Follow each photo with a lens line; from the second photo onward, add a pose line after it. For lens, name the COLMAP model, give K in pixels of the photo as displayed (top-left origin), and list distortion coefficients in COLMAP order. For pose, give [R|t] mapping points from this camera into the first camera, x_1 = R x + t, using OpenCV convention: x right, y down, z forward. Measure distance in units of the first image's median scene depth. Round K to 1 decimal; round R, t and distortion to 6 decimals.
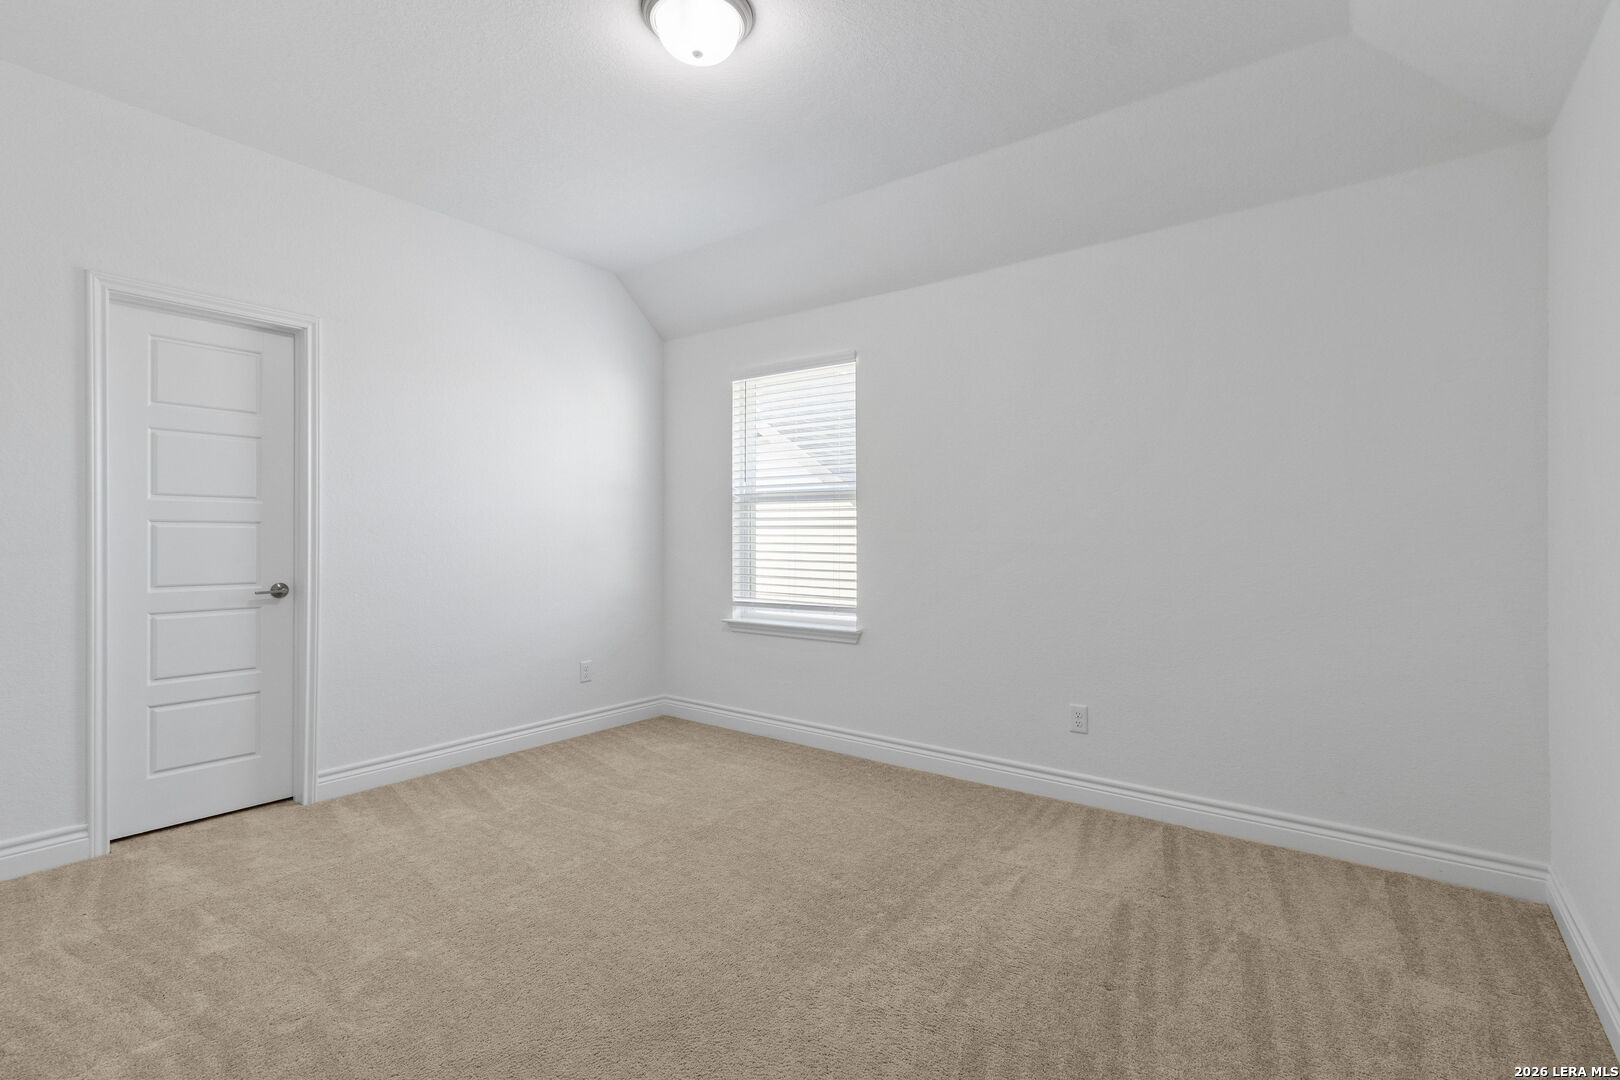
lens RADIAL K [[744.3, 0, 814.3], [0, 744.3, 534.7], [0, 0, 1]] dist [0.003572, 0.000981]
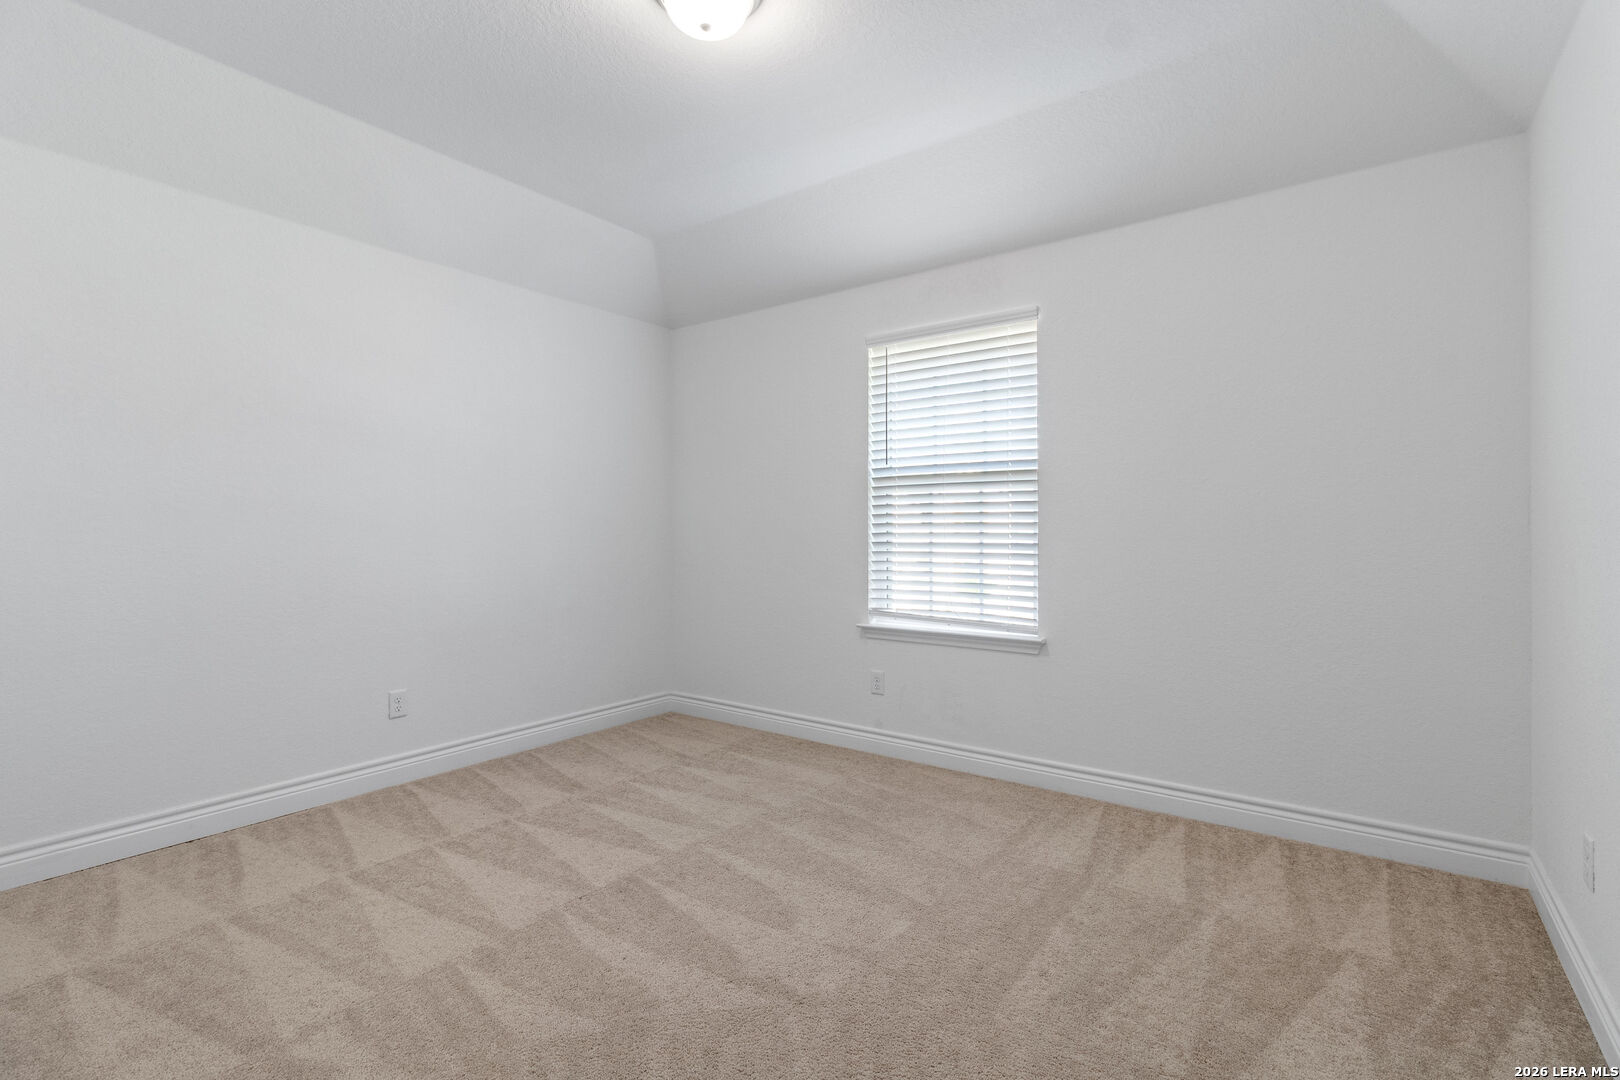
lens RADIAL K [[744.3, 0, 809.7], [0, 744.3, 541.4], [0, 0, 1]] dist [0.003572, 0.000981]
pose [[0.999968, -0.003886, 0.006928, -0.157112], [0.003748, 0.999796, 0.019847, 0.000103], [-0.007003, -0.019820, 0.999779, 0.118666]]
